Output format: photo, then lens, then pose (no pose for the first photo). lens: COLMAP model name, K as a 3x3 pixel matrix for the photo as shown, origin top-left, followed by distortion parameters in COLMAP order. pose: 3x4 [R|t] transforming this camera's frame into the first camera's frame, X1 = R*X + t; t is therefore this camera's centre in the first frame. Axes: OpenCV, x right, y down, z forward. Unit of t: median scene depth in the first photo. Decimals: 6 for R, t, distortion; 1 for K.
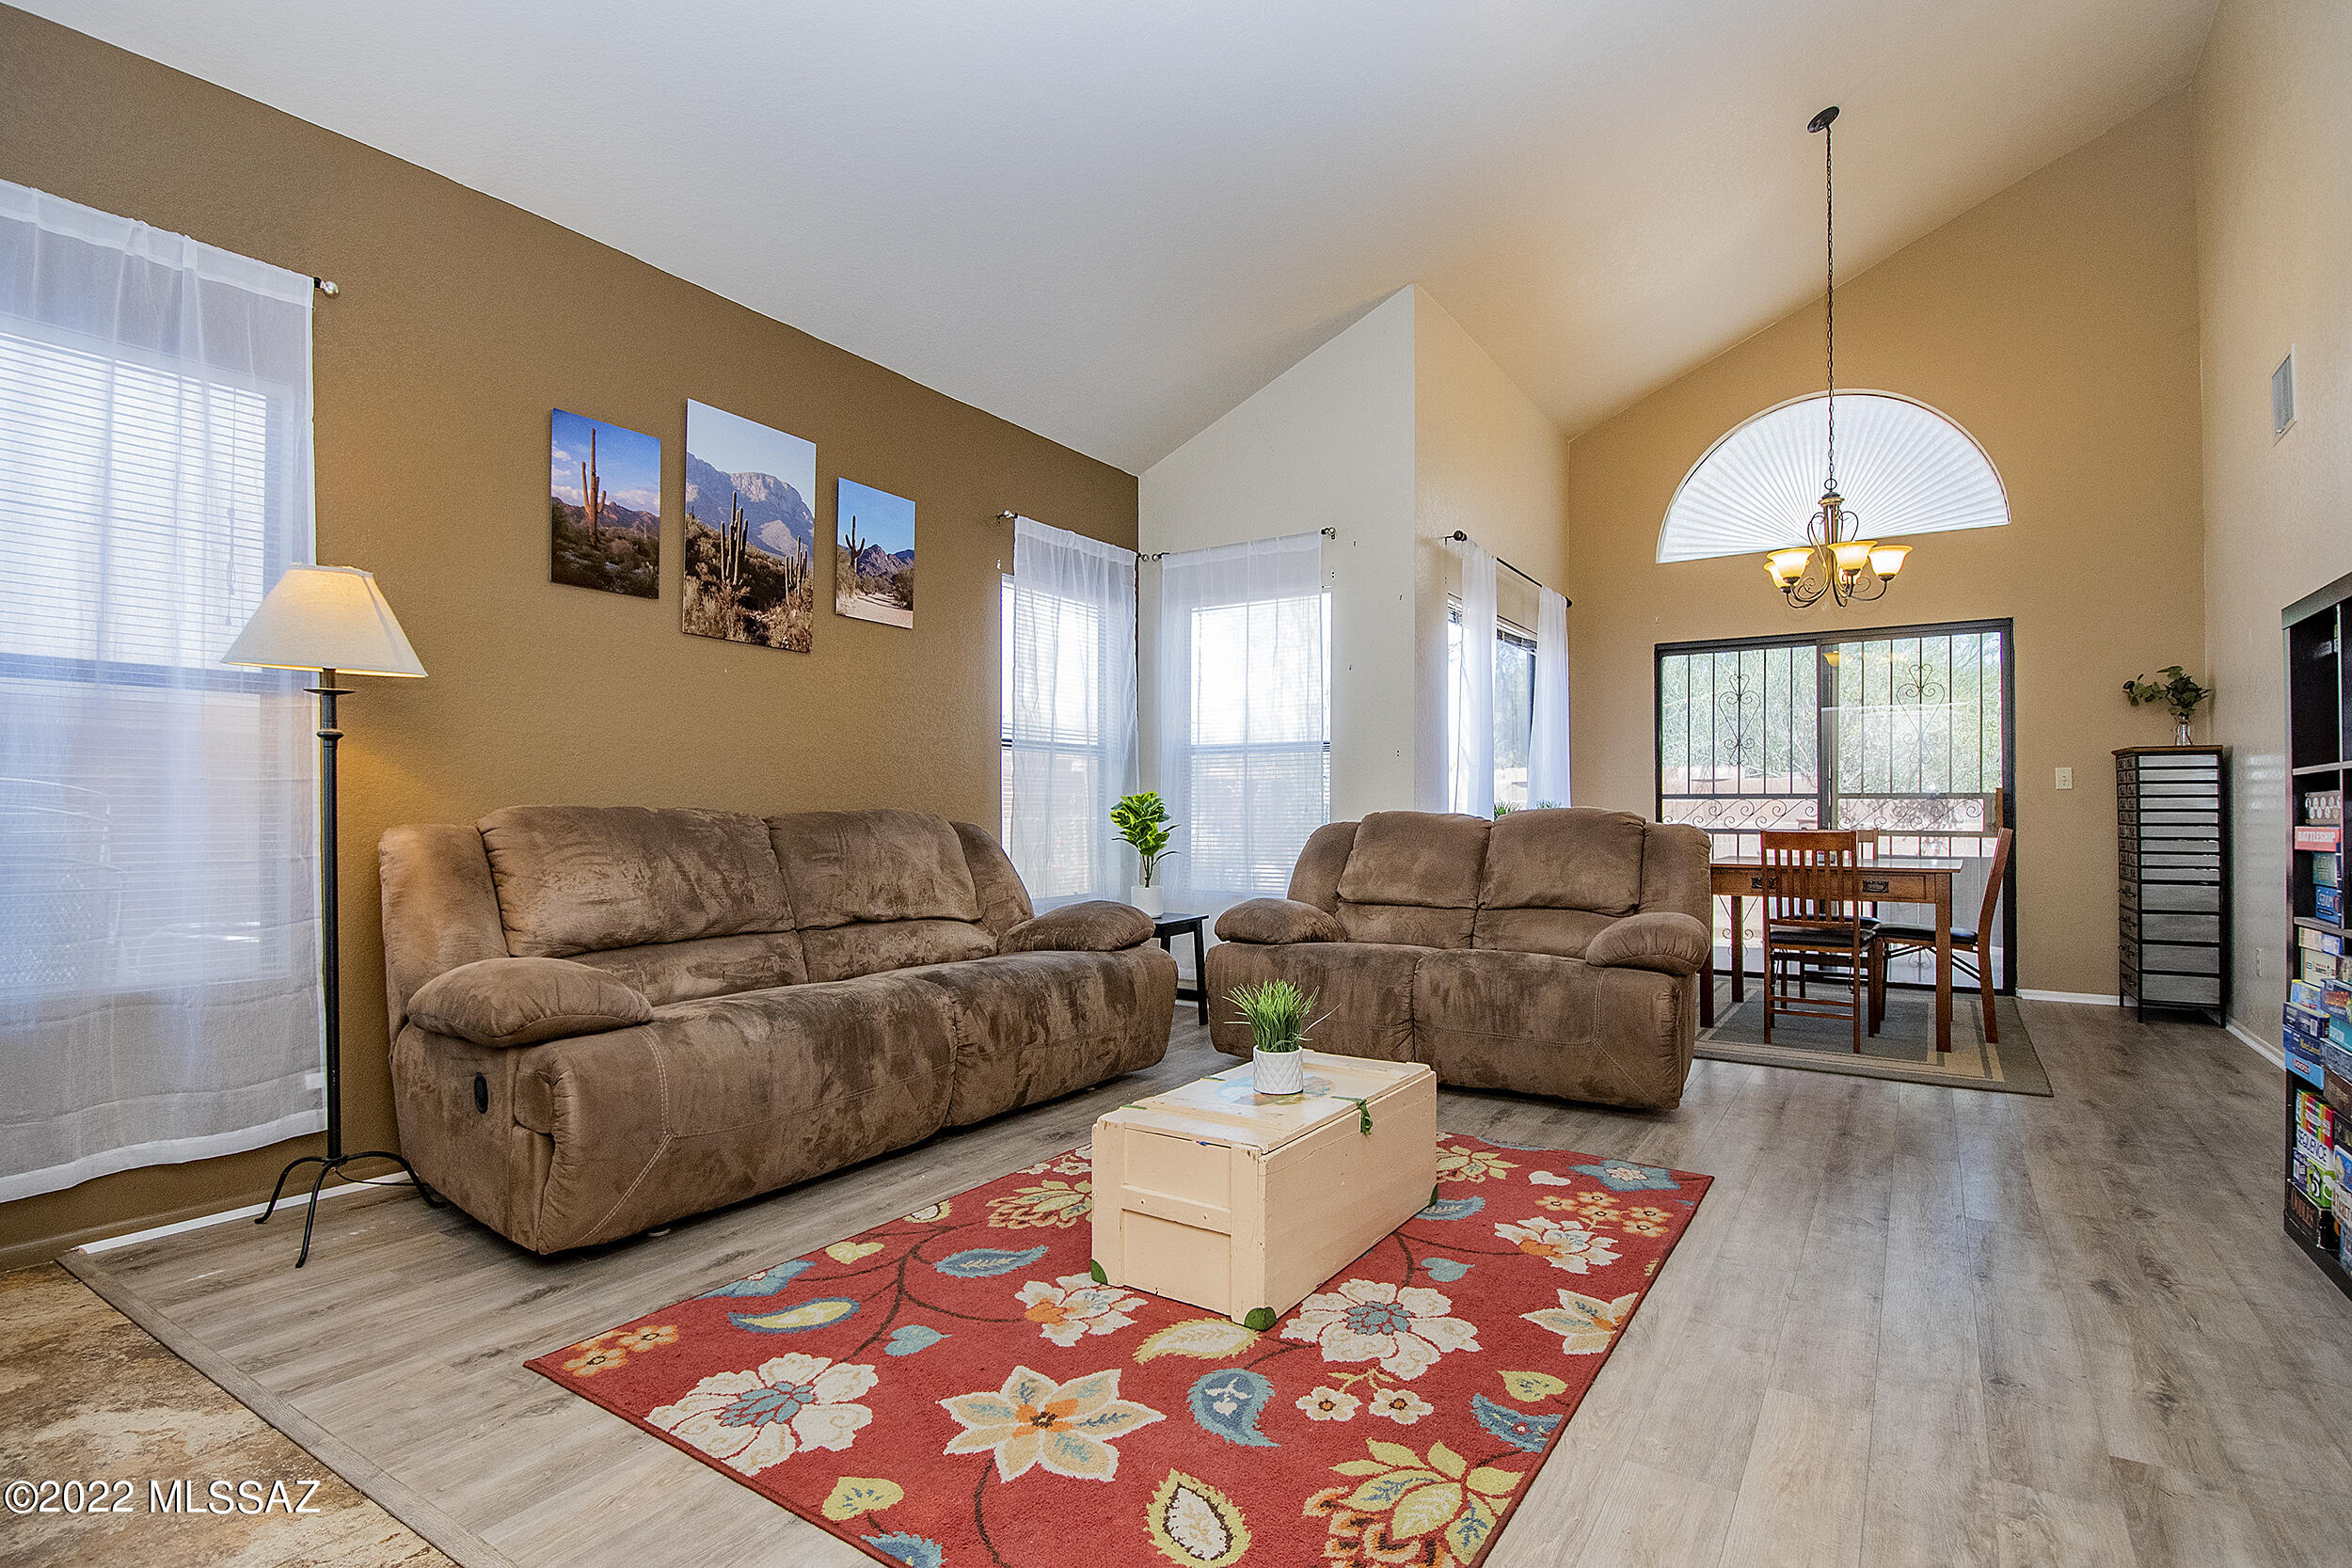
lens RADIAL K [[1147.2, 0, 1187.1], [0, 1147.2, 801.4], [0, 0, 1]] dist [0.027640, -0.030597]
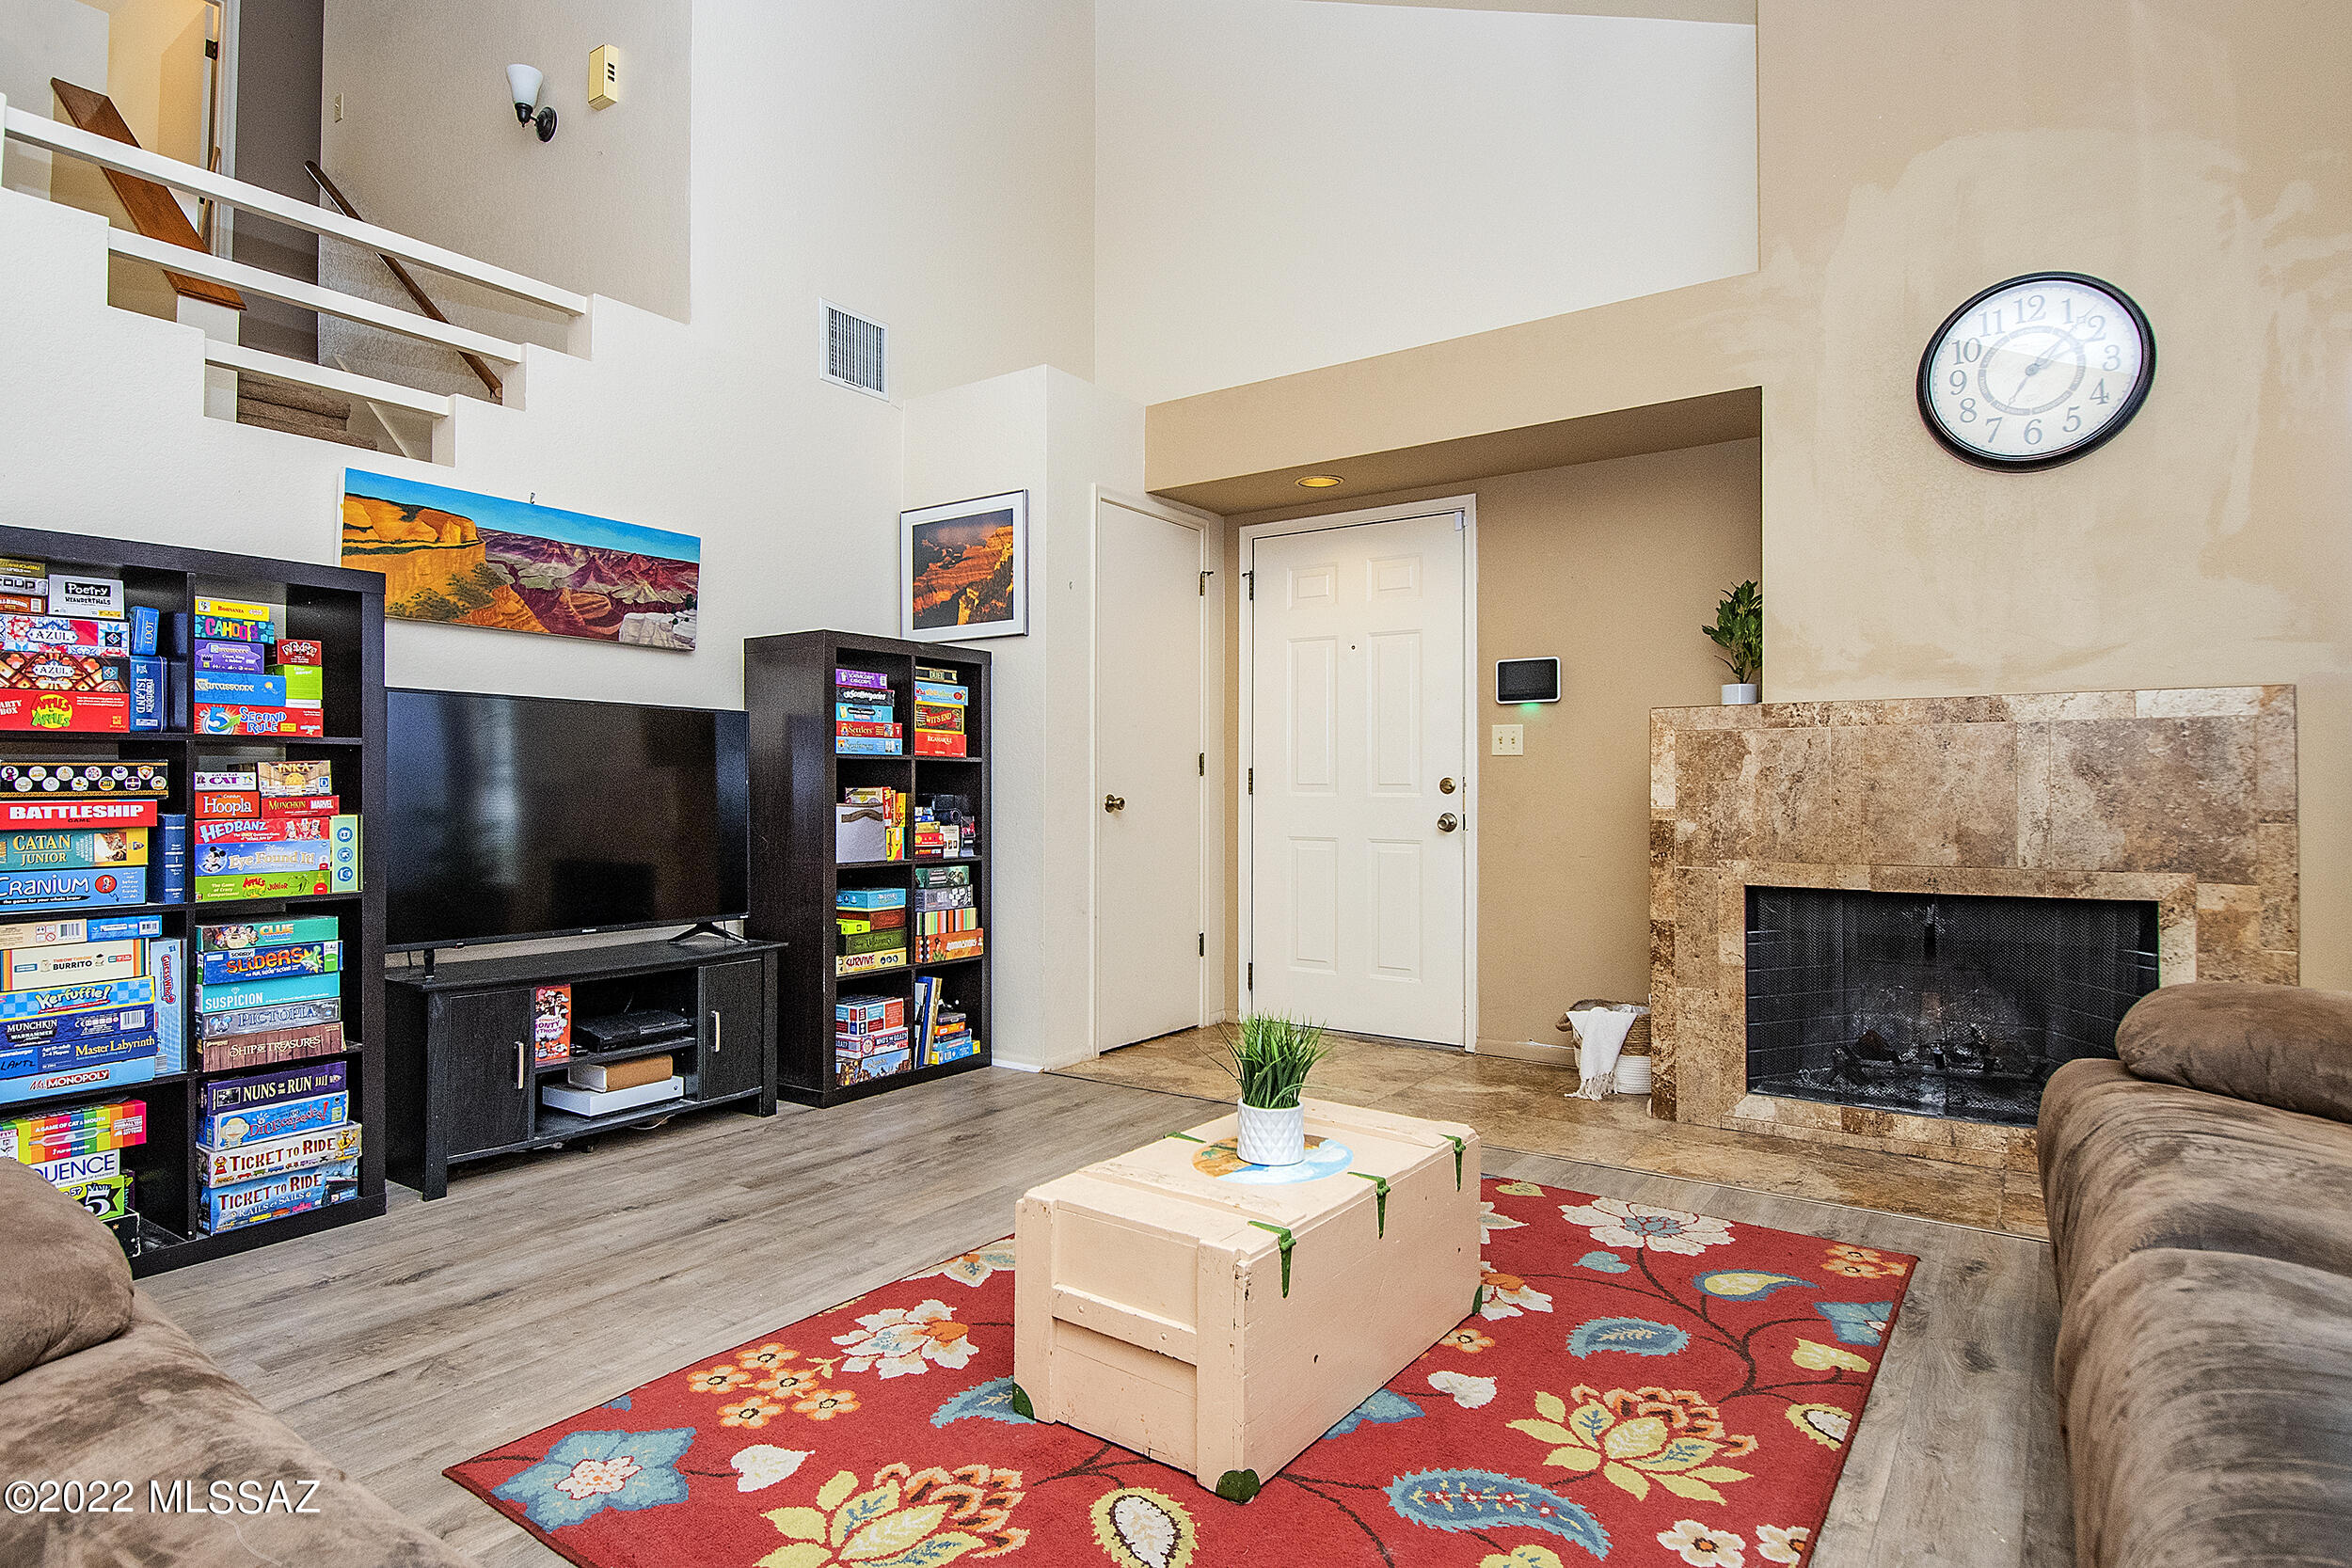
lens RADIAL K [[1283.7, 0, 1096.2], [0, 1283.7, 775.9], [0, 0, 1]] dist [0.002519, -0.000920]
pose [[-0.997734, -0.002235, 0.067241, 0.087634], [-0.003583, 0.999795, -0.019931, 0.011834], [-0.067182, -0.020126, -0.997538, 1.180588]]
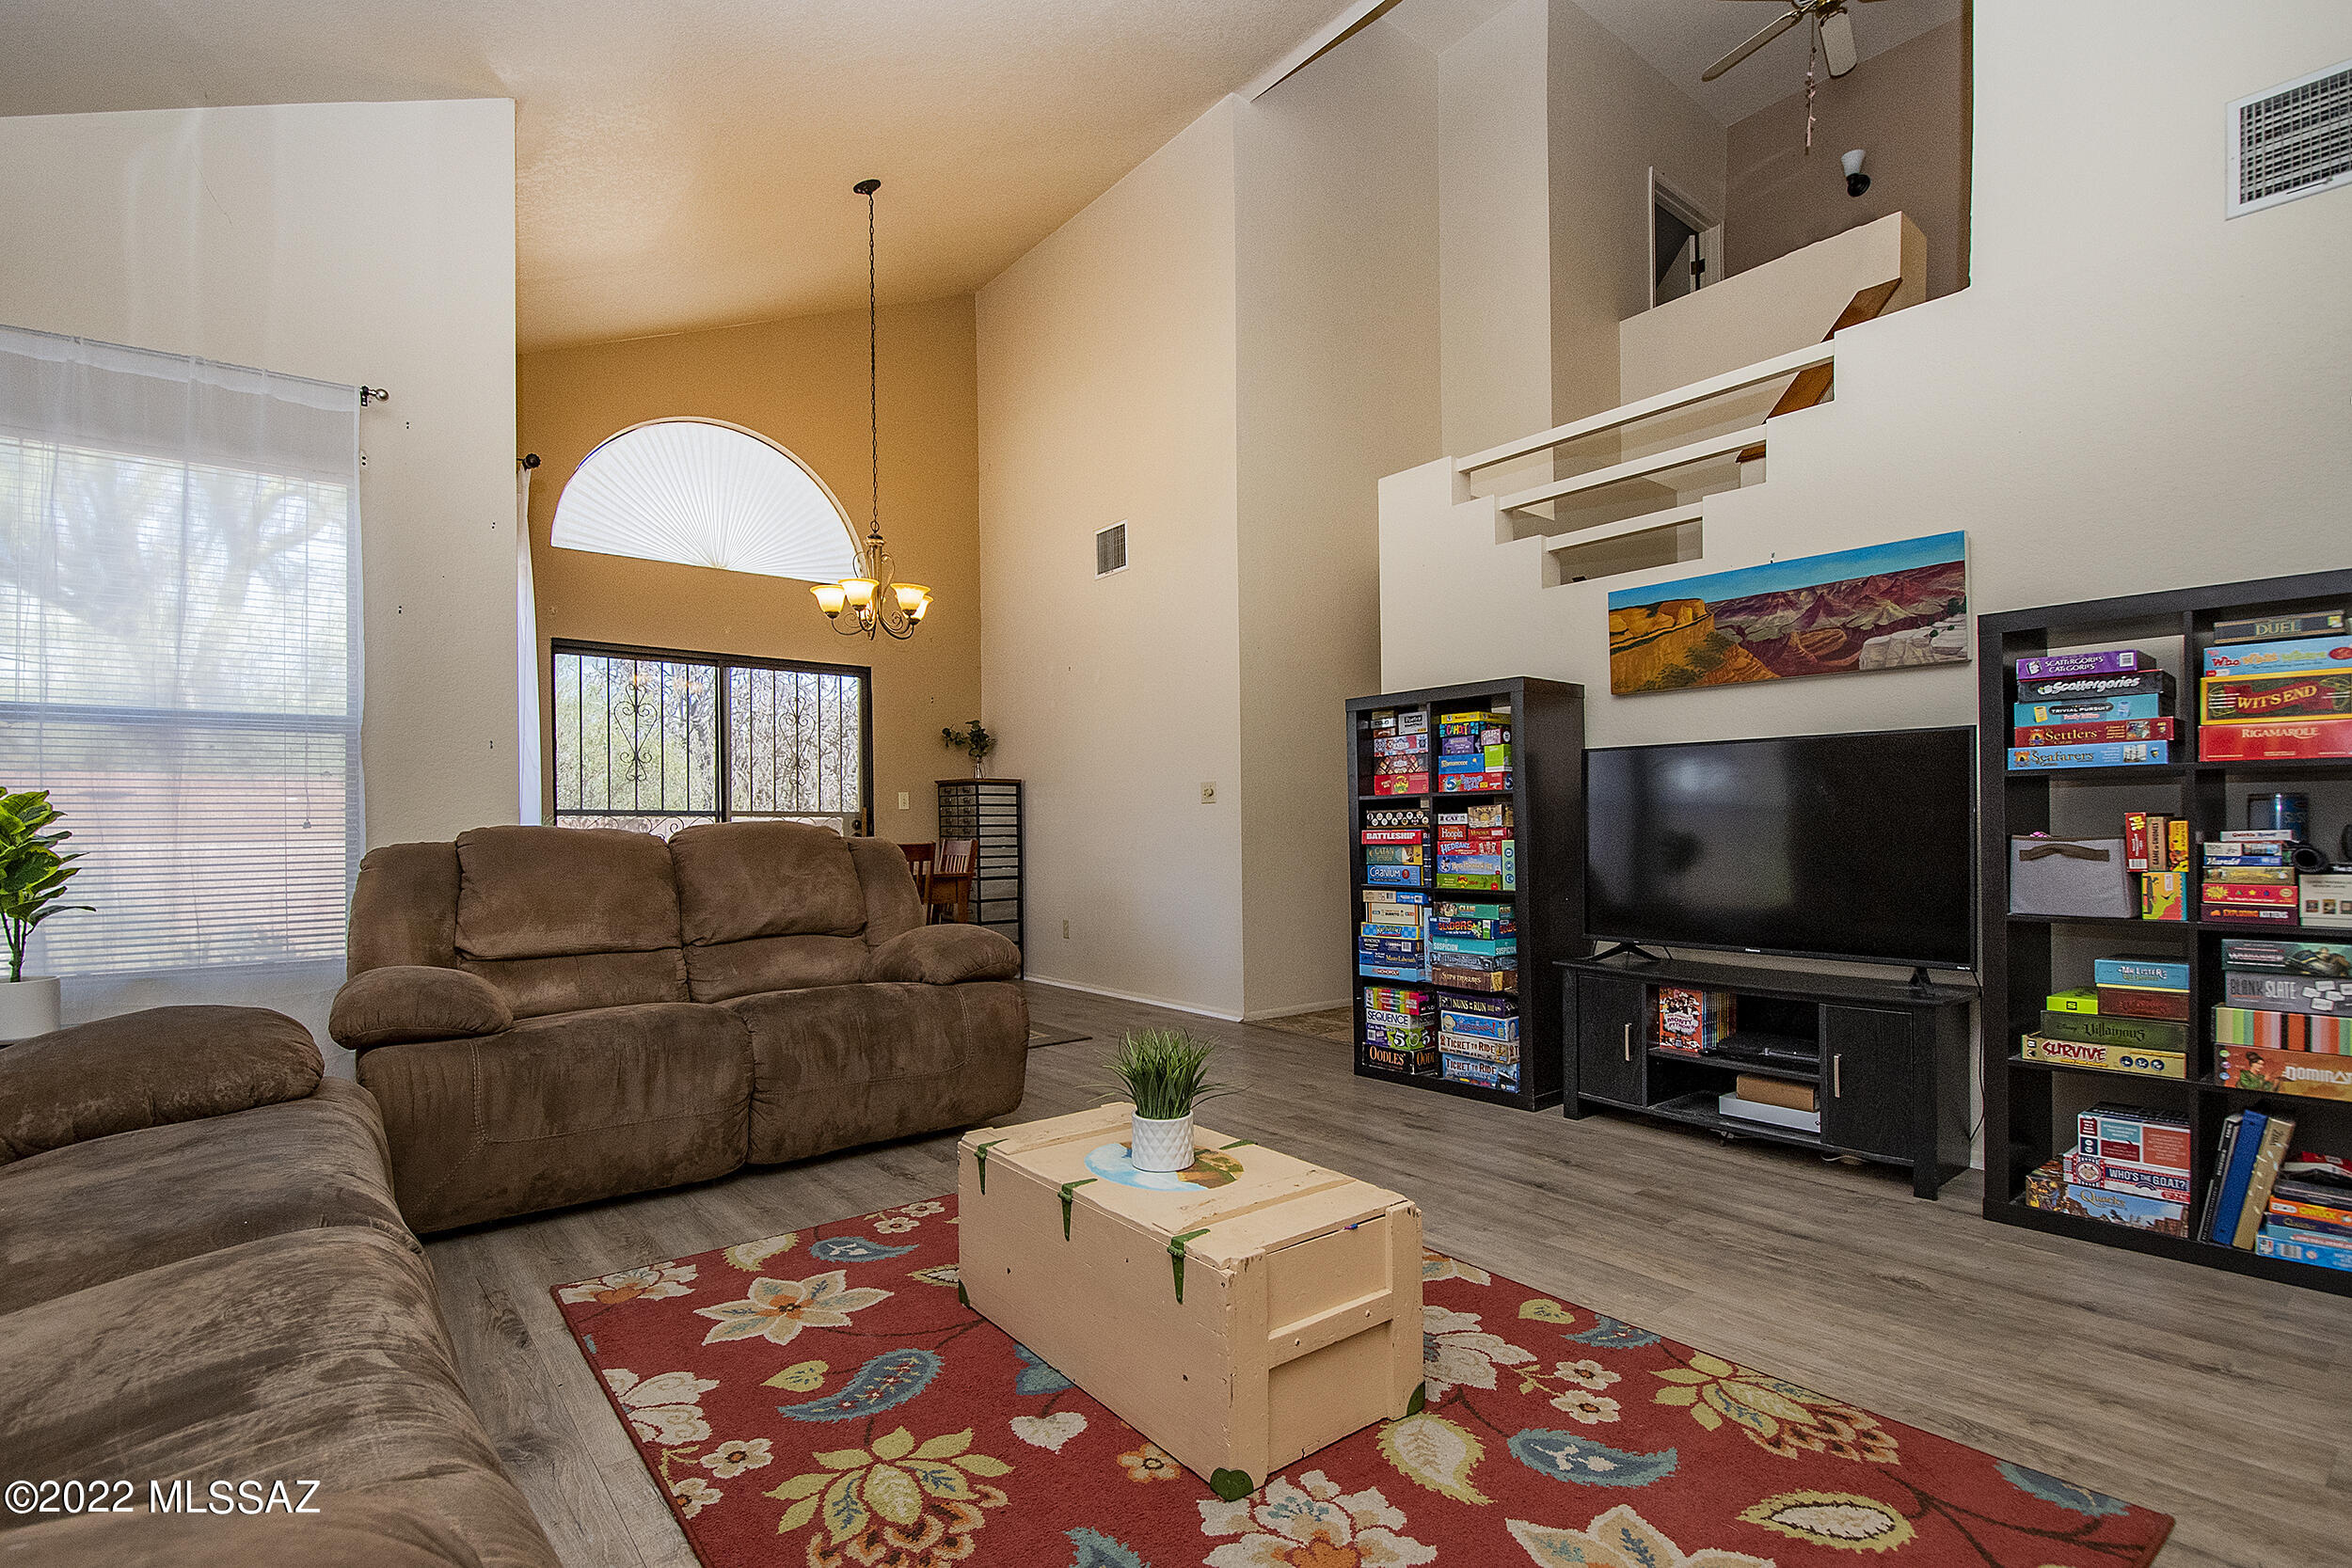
lens RADIAL K [[1102.8, 0, 1190.5], [0, 1102.8, 824.0], [0, 0, 1]] dist [-0.000048, -0.000693]
pose [[0.304829, 0.002291, 0.952404, -0.412851], [-0.001690, 0.999997, -0.001865, 0.009789], [-0.952406, -0.001041, 0.304832, 0.479835]]
